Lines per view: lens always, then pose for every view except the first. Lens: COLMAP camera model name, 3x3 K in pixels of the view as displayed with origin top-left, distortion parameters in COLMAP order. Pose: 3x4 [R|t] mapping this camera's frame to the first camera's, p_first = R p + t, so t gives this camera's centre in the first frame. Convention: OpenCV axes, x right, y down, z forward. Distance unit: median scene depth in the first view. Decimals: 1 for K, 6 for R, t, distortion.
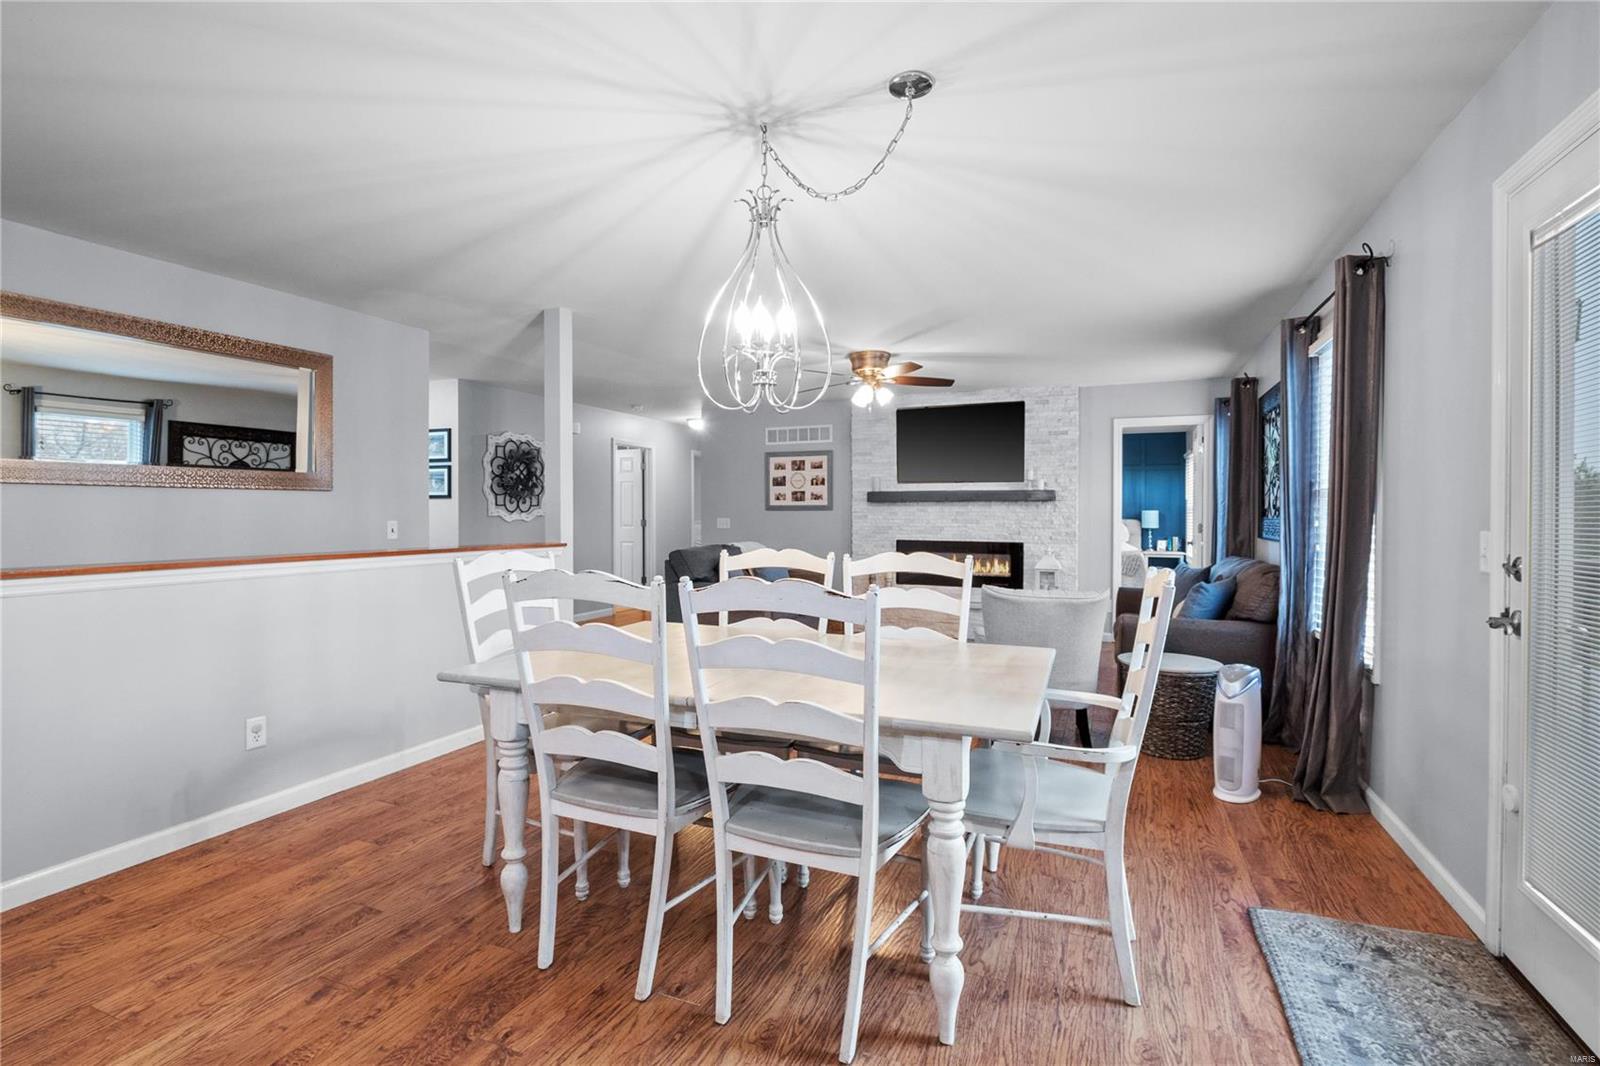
lens RADIAL K [[748.0, 0, 800.0], [0, 748.0, 533.0], [0, 0, 1]] dist [-0.000091, -0.000005]
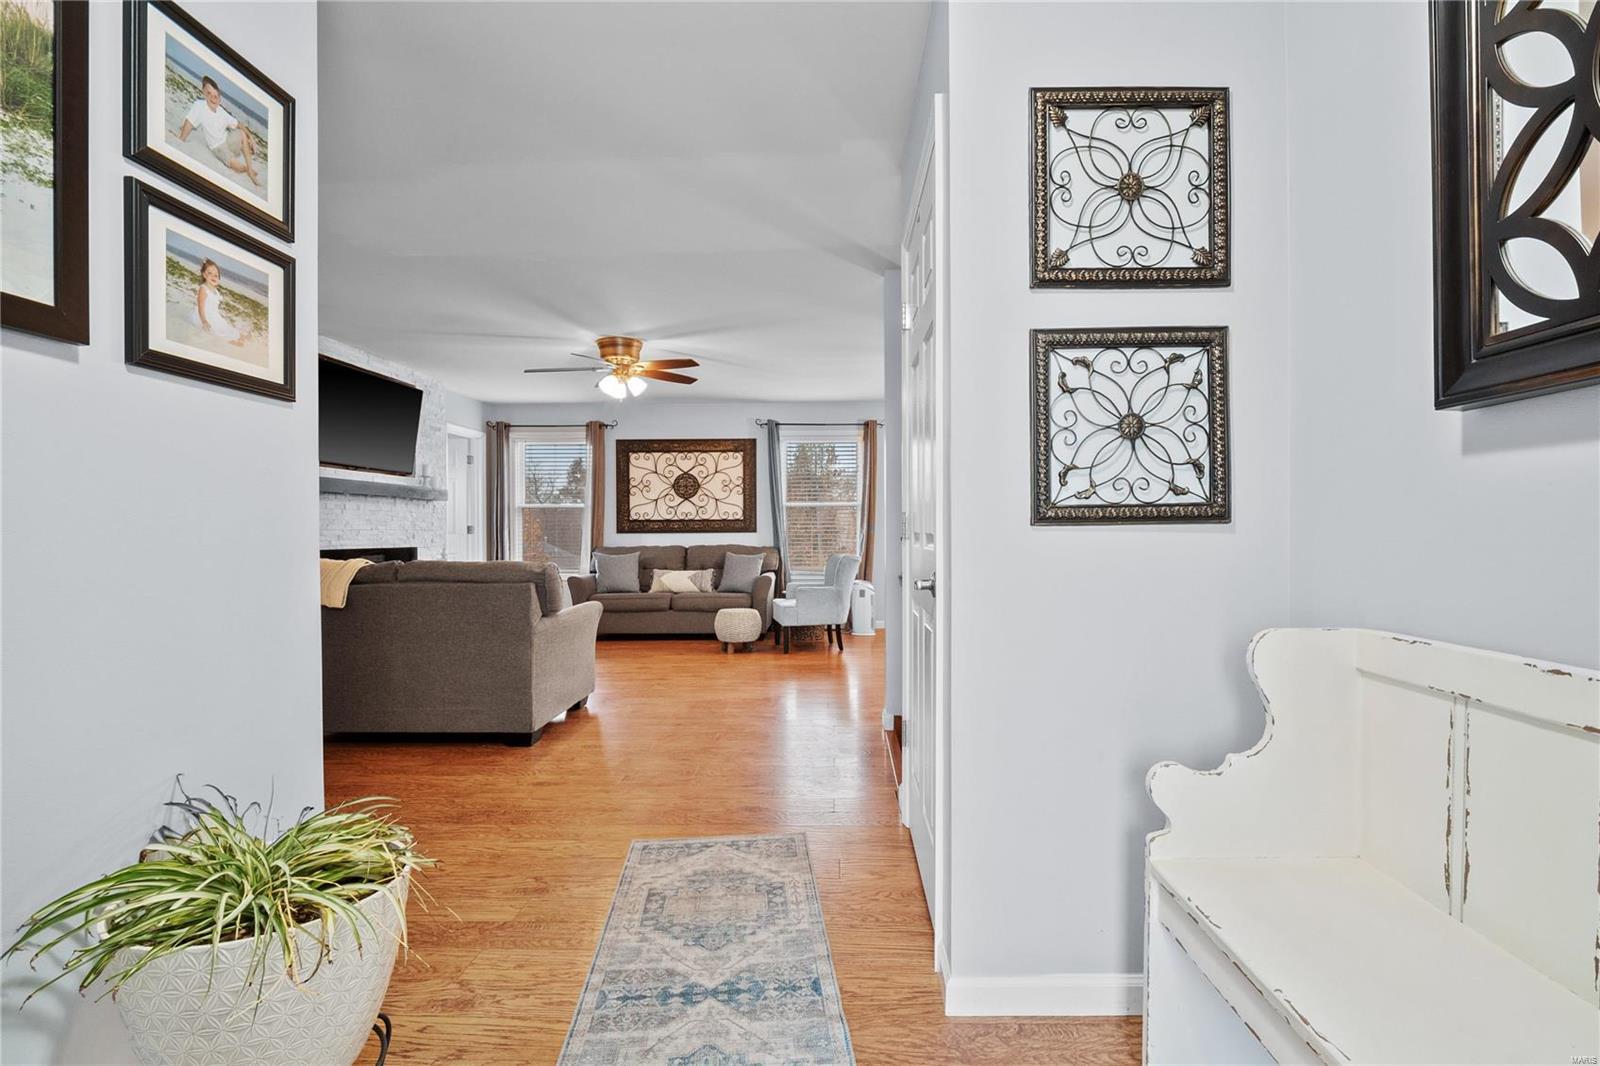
lens RADIAL K [[748.0, 0, 800.0], [0, 748.0, 533.0], [0, 0, 1]] dist [-0.000091, -0.000005]
pose [[-0.352404, -0.004075, 0.935839, -0.877889], [0.012439, 0.999882, 0.009038, -0.006982], [-0.935765, 0.014826, -0.352311, 1.109520]]
